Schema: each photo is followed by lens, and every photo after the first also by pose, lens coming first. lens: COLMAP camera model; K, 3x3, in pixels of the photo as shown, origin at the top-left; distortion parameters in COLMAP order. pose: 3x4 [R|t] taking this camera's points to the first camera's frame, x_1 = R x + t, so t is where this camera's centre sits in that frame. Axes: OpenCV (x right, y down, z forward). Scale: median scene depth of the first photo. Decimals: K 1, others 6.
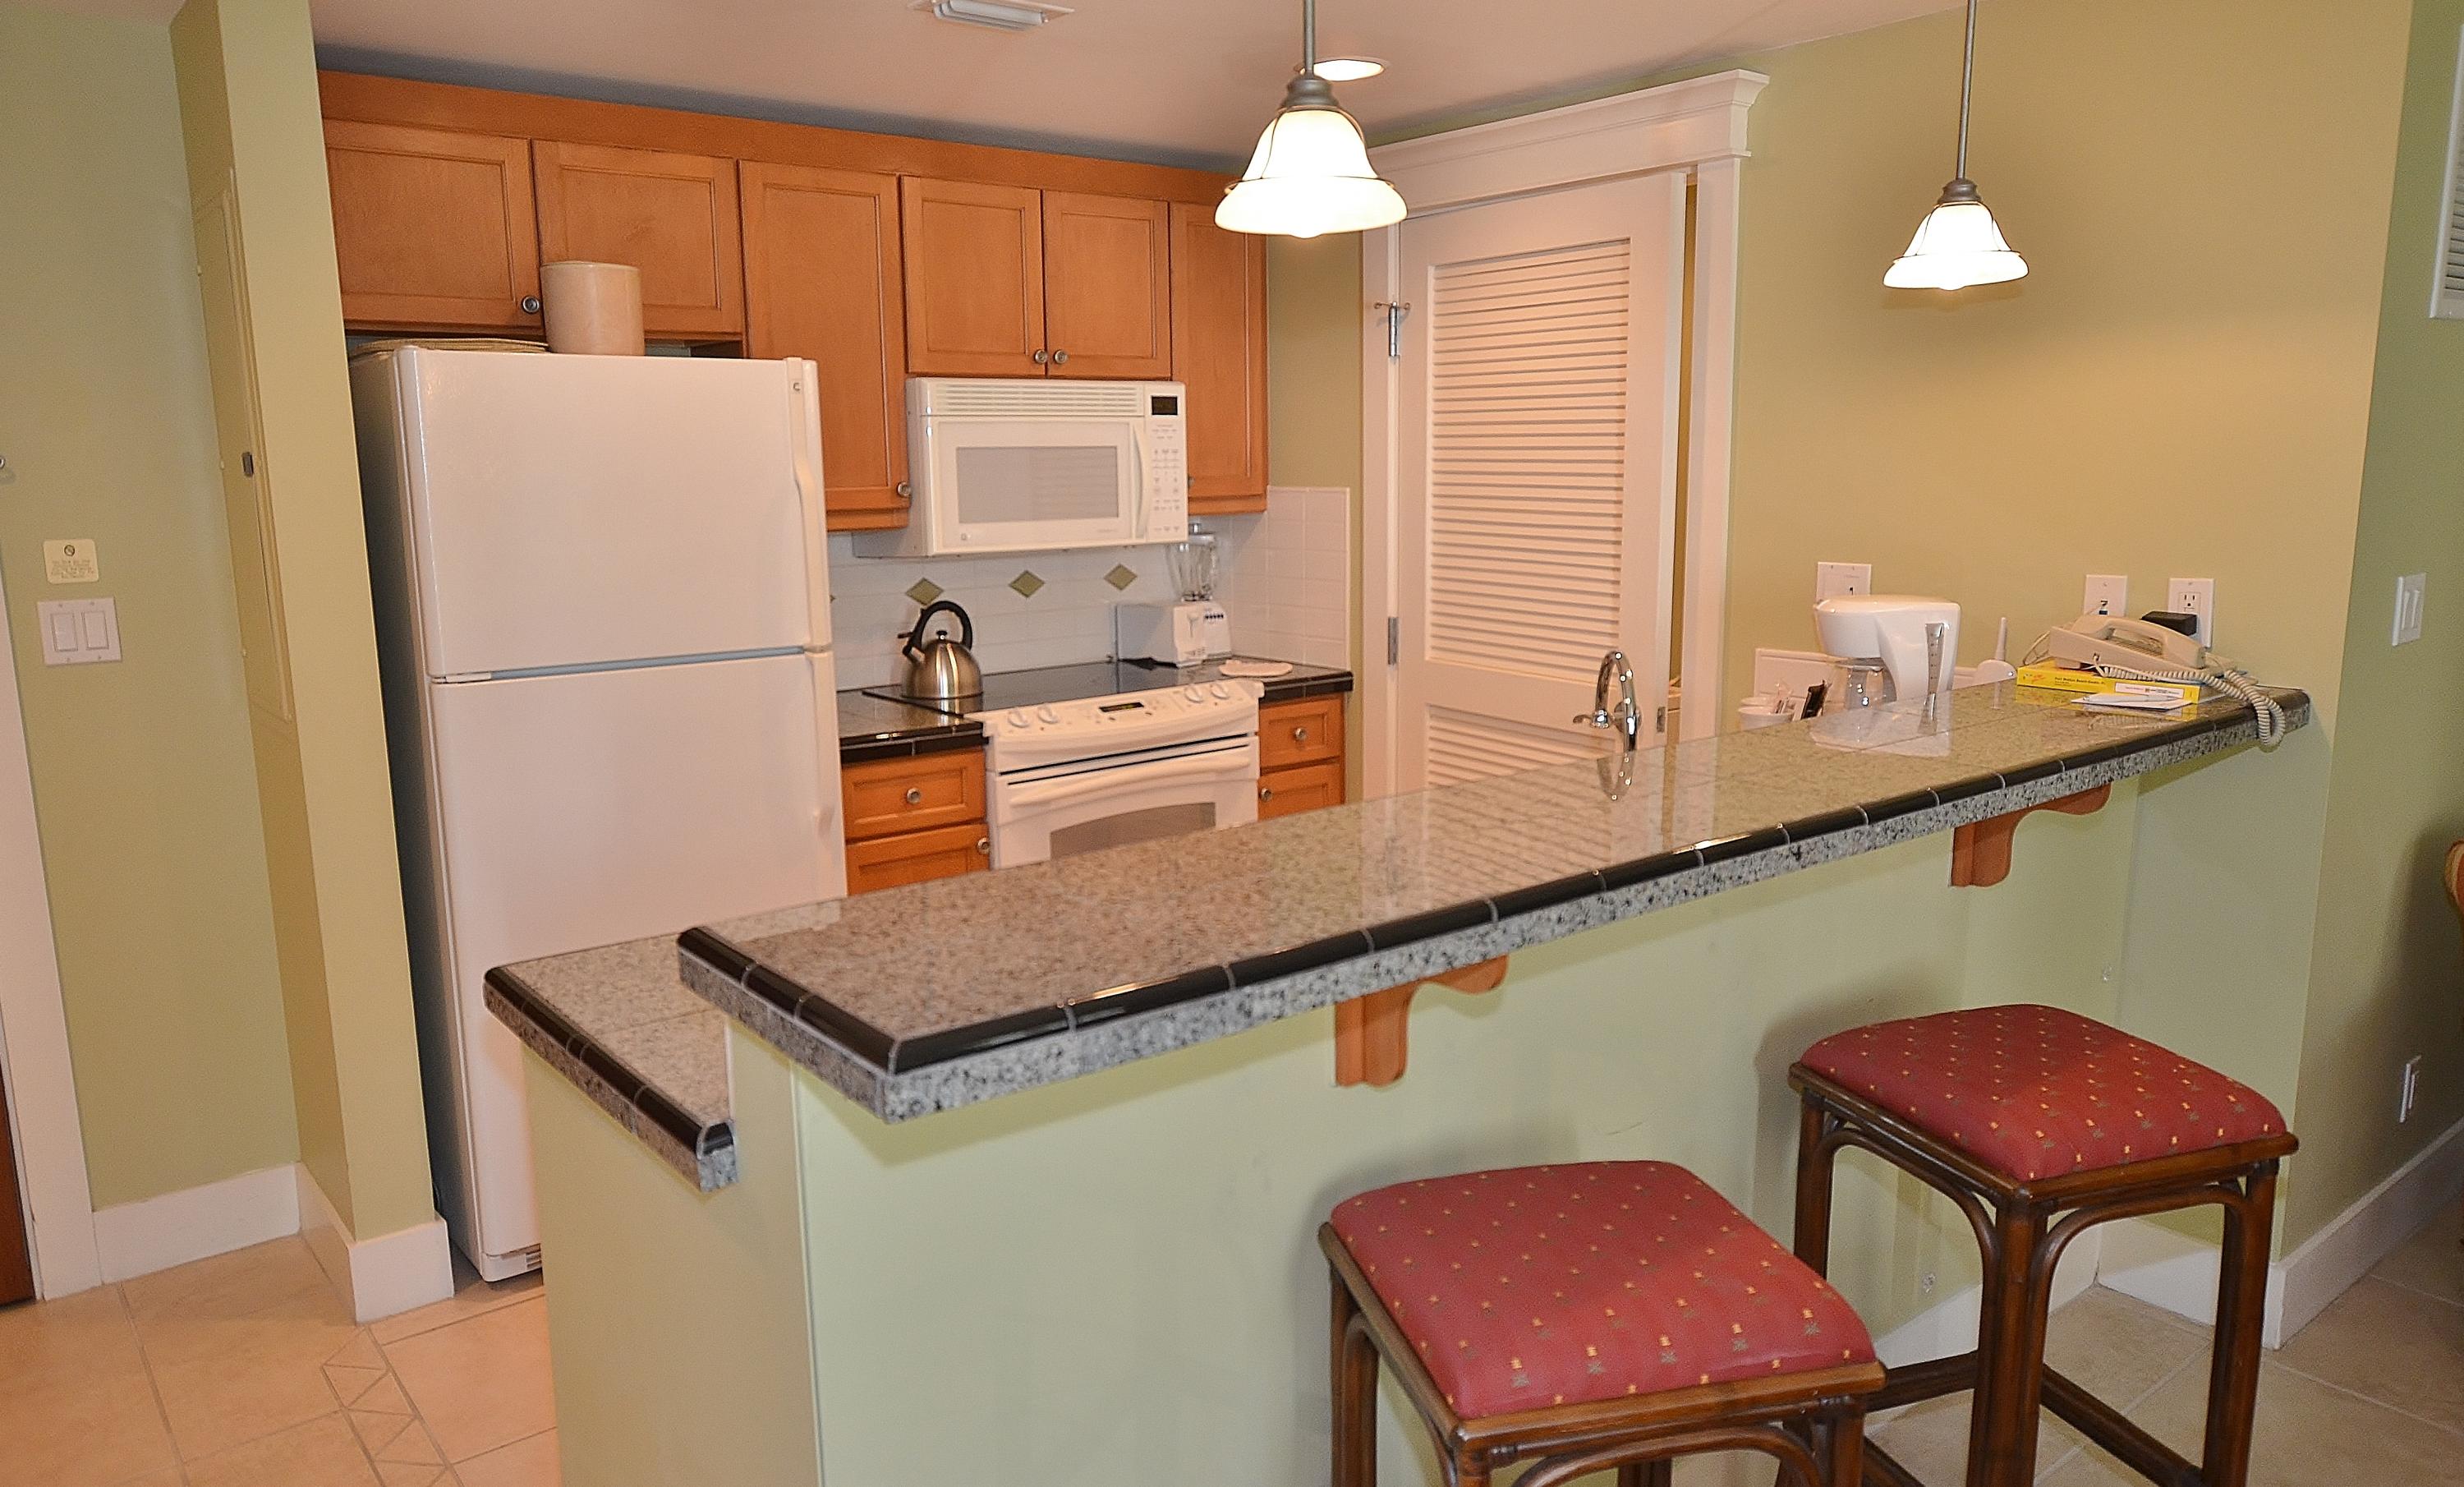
lens RADIAL K [[1674.0, 0, 1228.6], [0, 1674.0, 751.4], [0, 0, 1]] dist [0.000193, 0.004384]
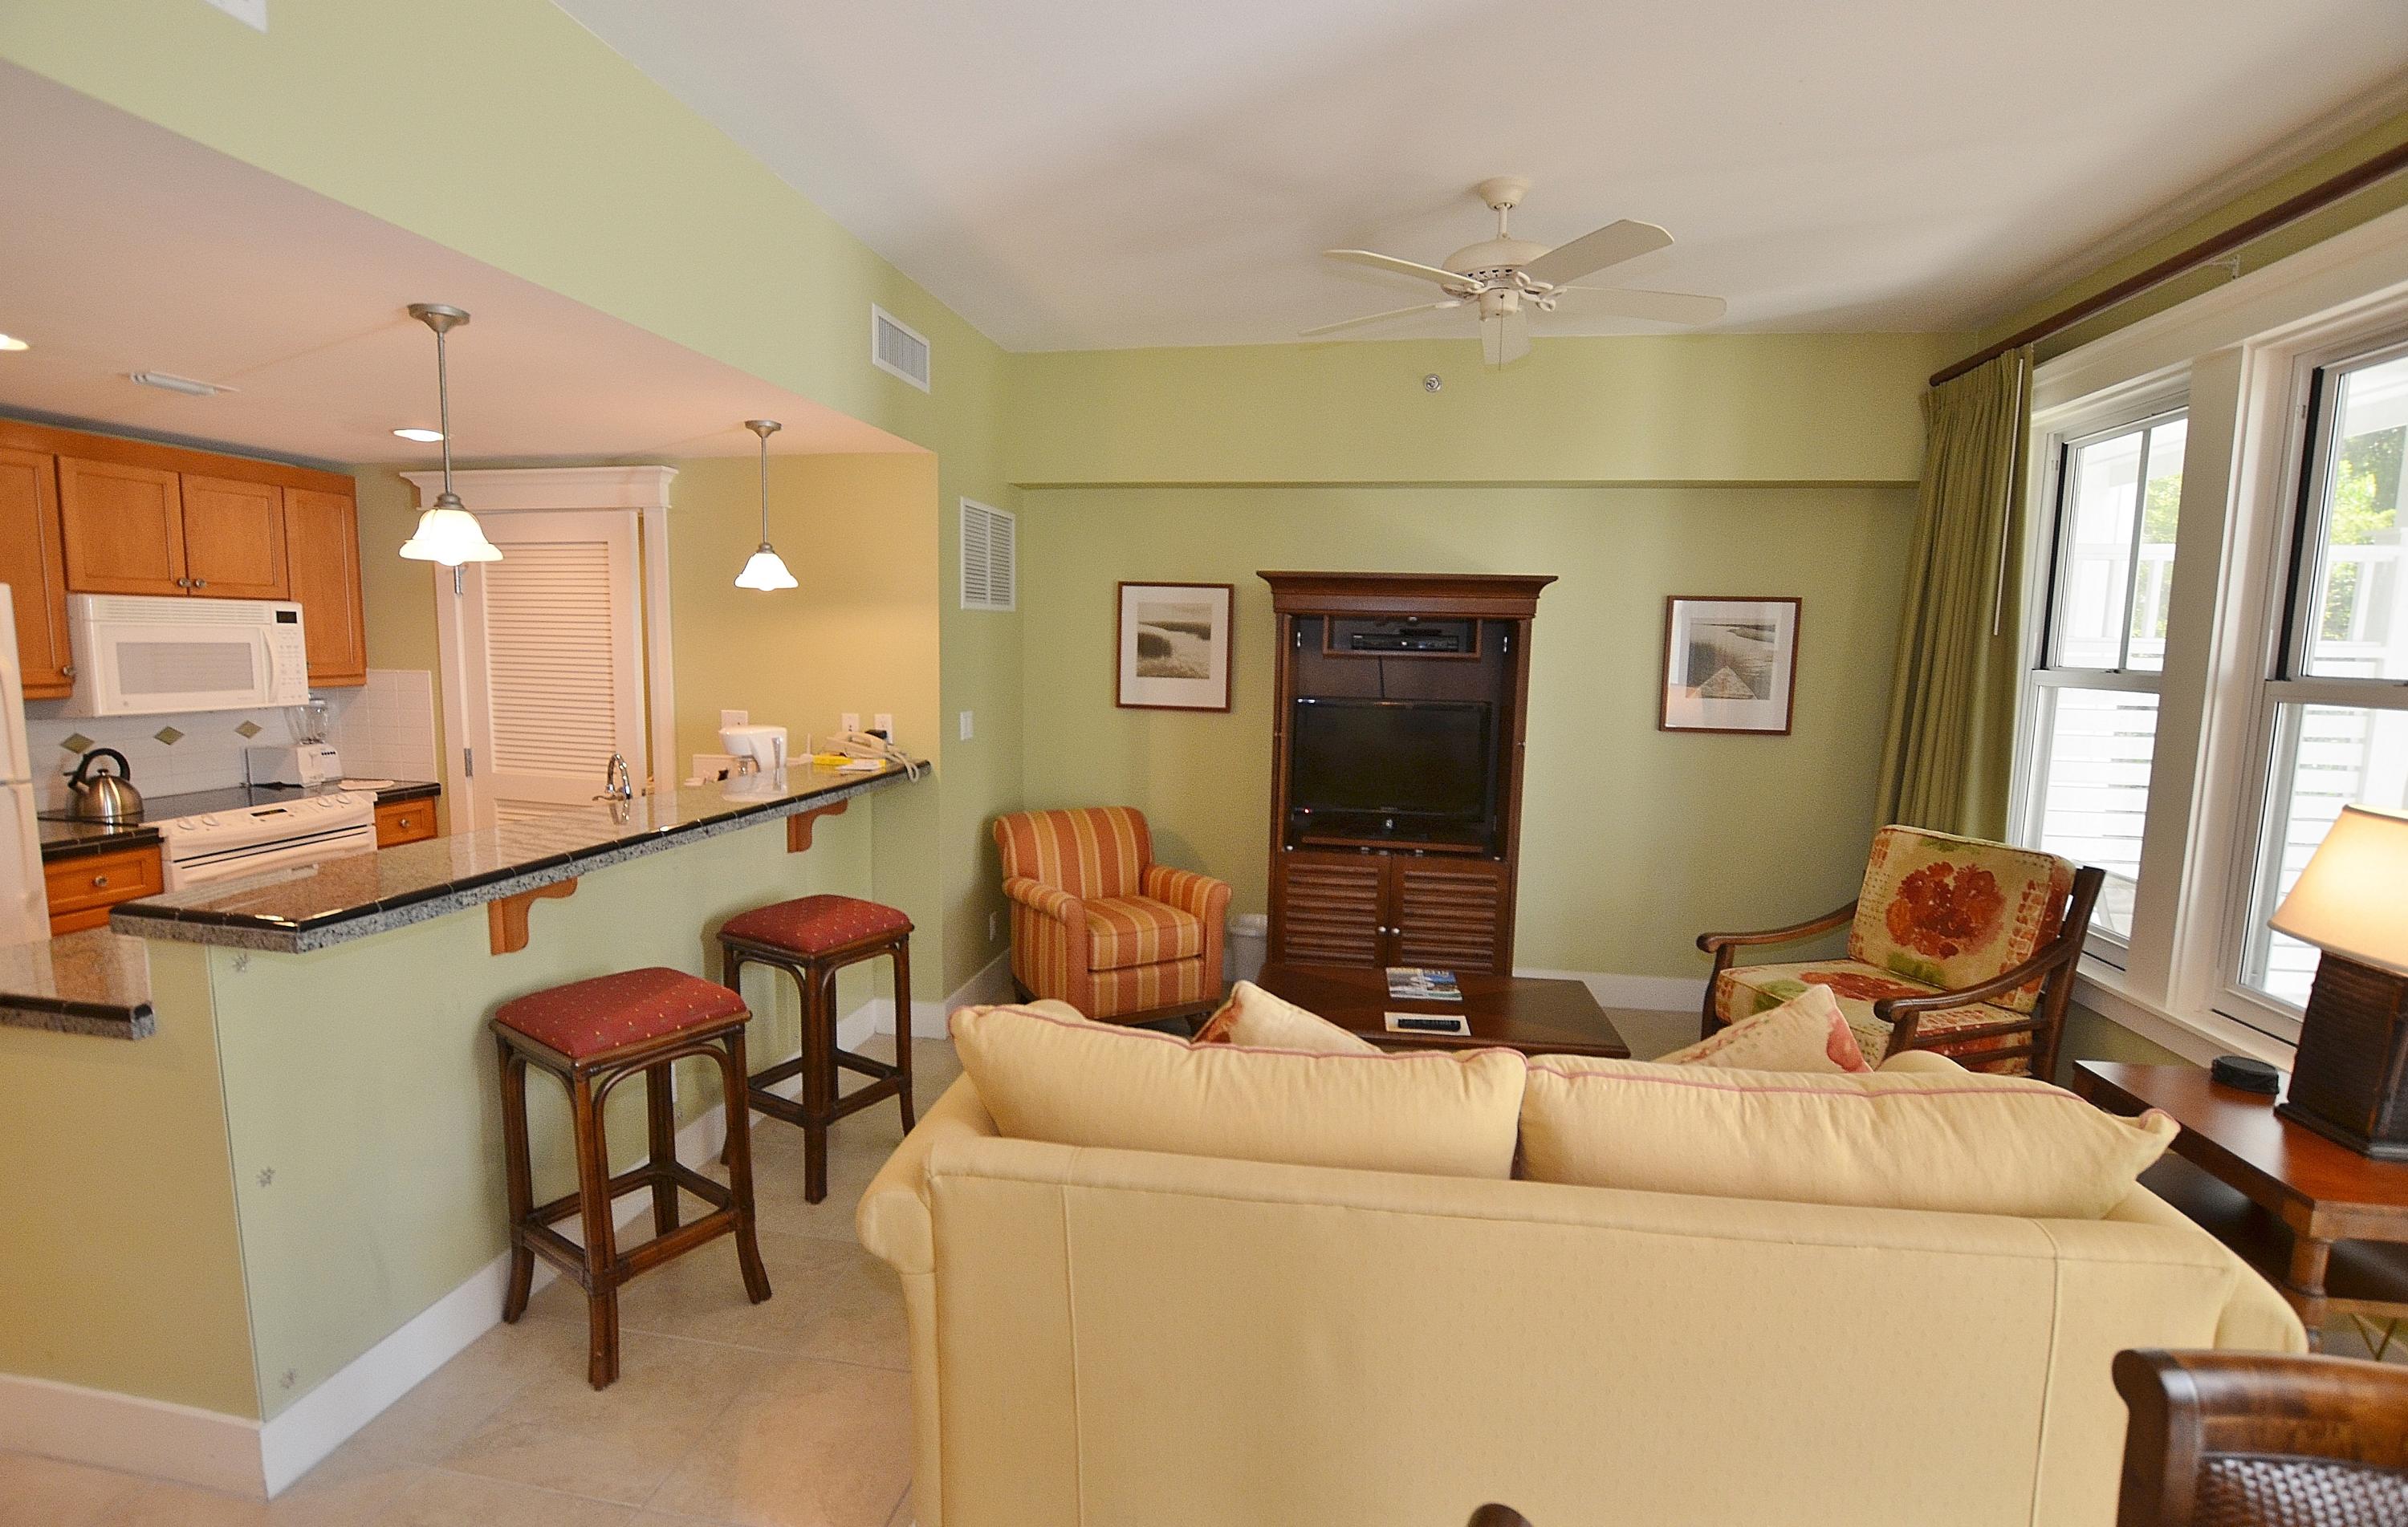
lens RADIAL K [[1072.3, 0, 1202.2], [0, 1072.3, 768.8], [0, 0, 1]] dist [-0.036917, 0.003380]
pose [[0.740425, -0.050768, 0.670219, -0.105256], [0.090633, 0.995578, -0.024713, 0.052565], [-0.666000, 0.079042, 0.741752, -0.424801]]
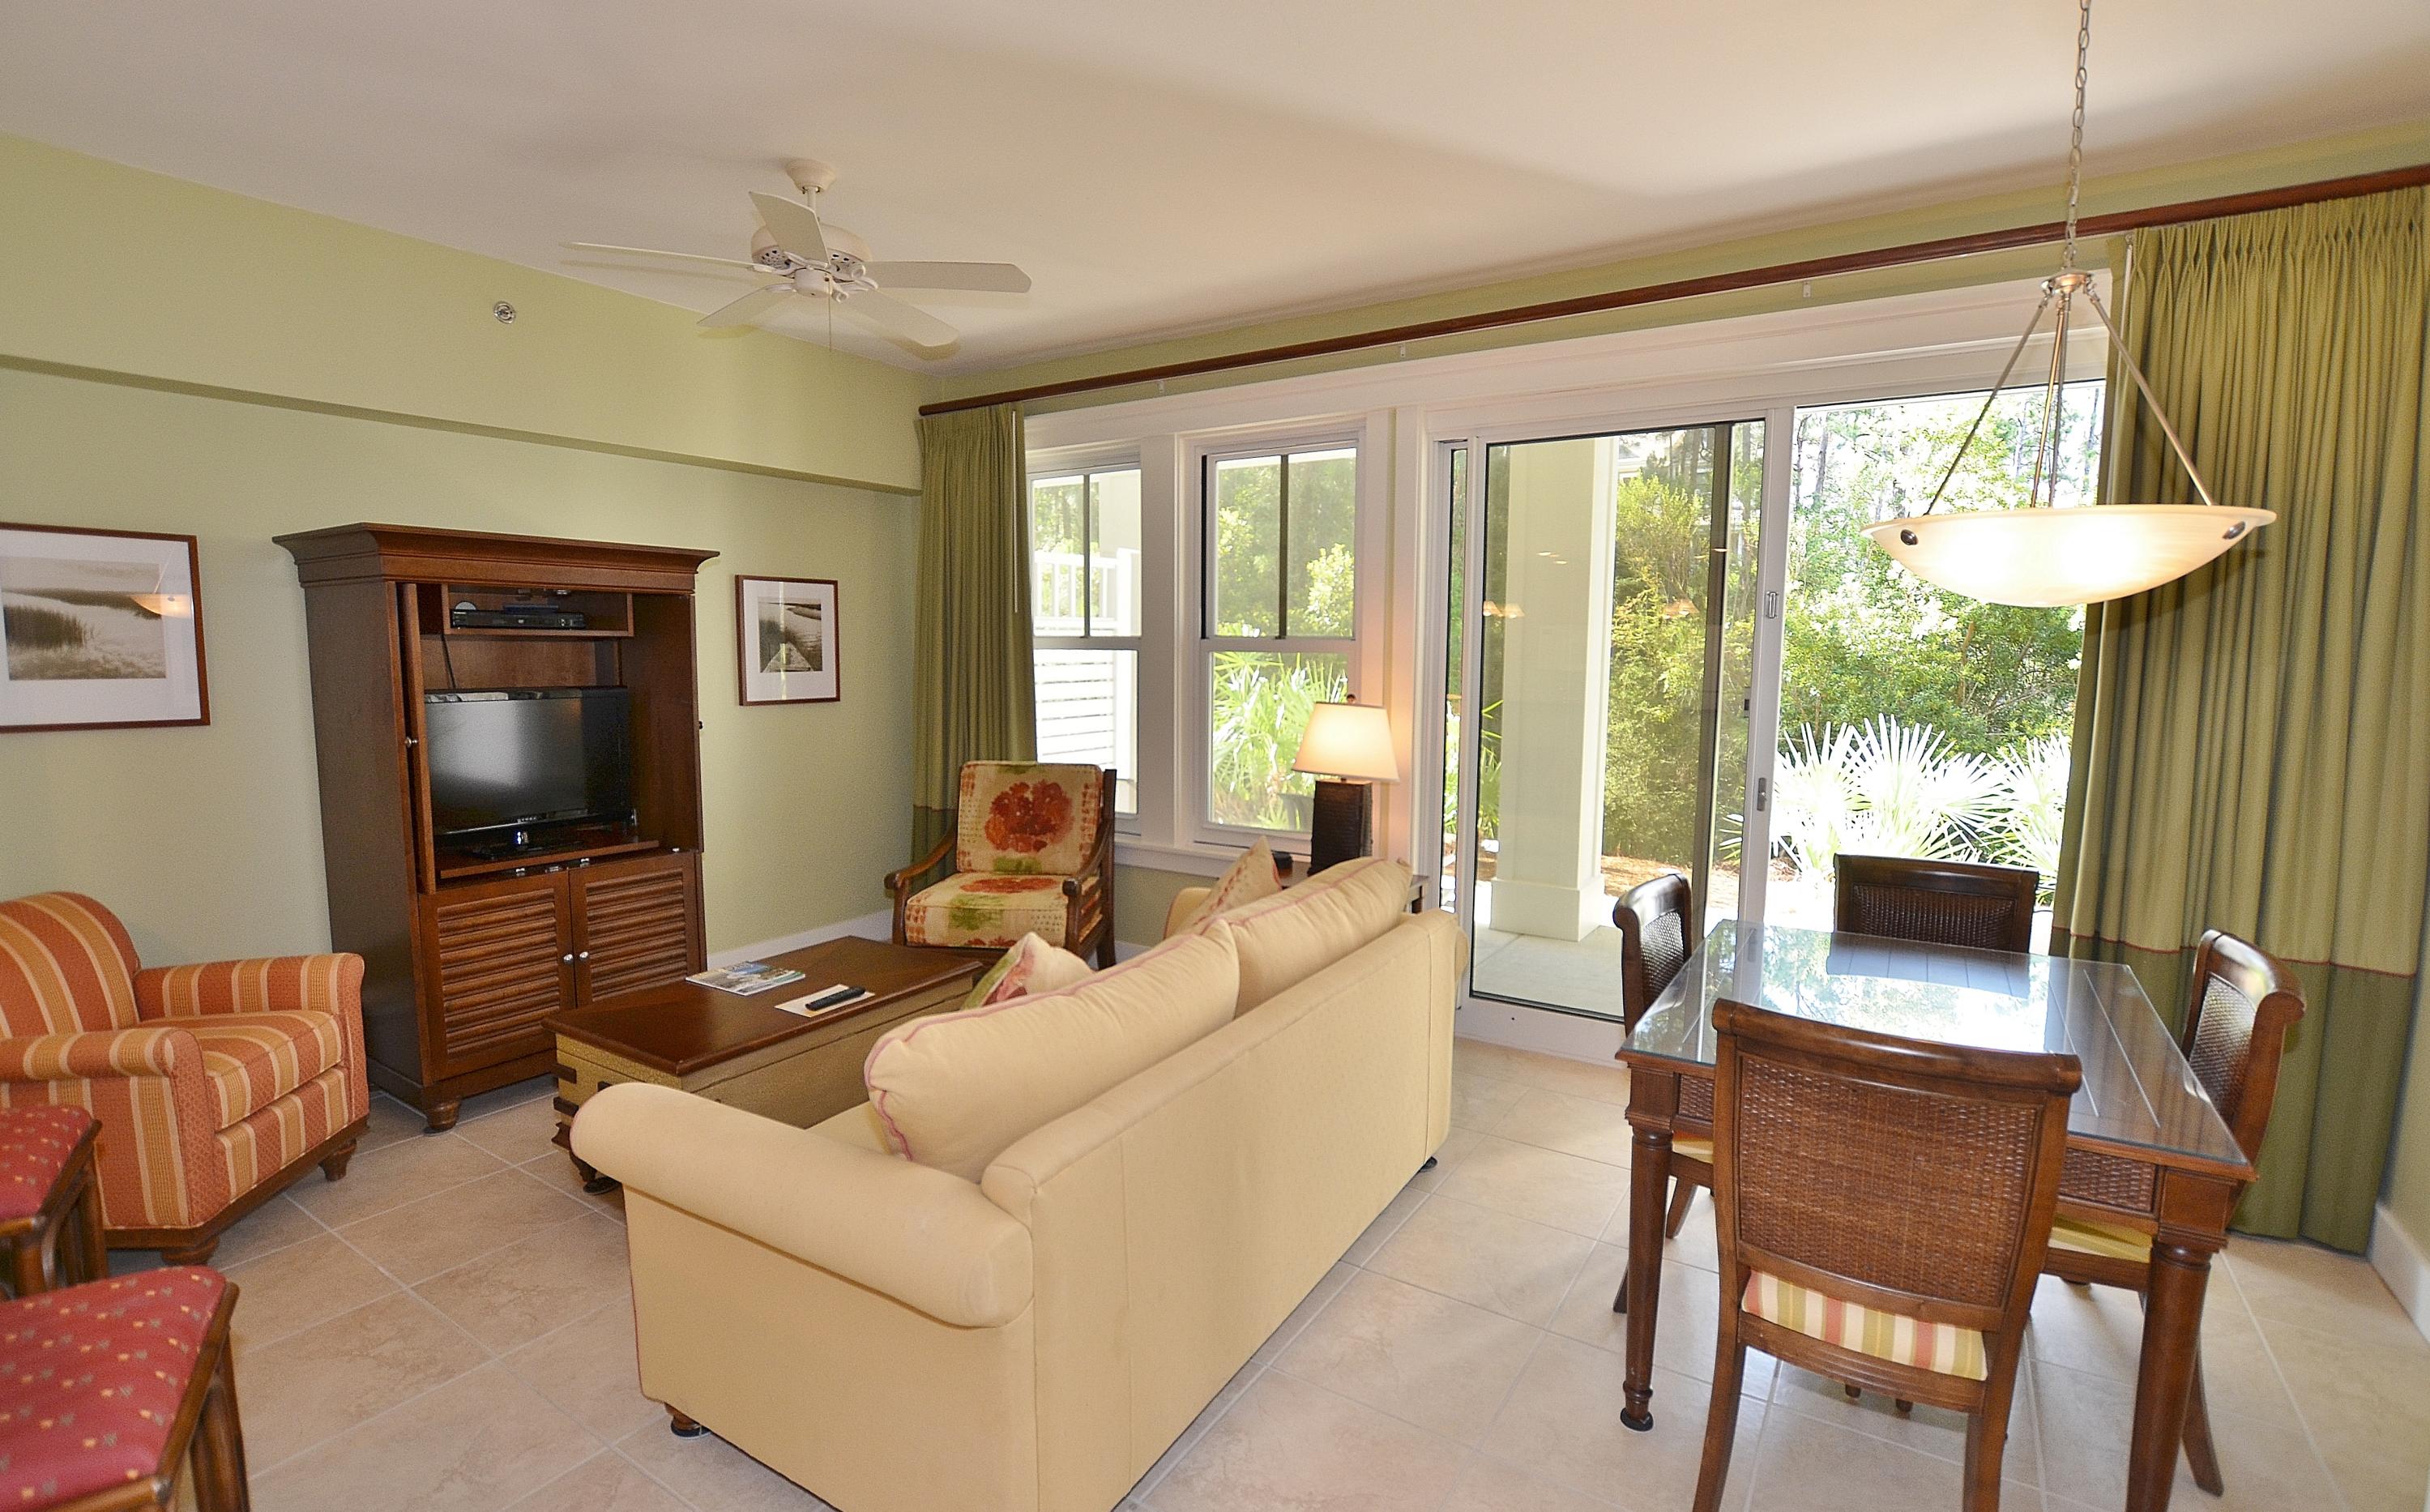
lens RADIAL K [[1082.3, 0, 1212.8], [0, 1082.3, 764.7], [0, 0, 1]] dist [-0.036917, 0.003380]
pose [[-0.309231, -0.093037, 0.946425, -0.363280], [0.166845, 0.974459, 0.150307, -0.030395], [-0.936237, 0.204386, -0.285810, 0.177307]]
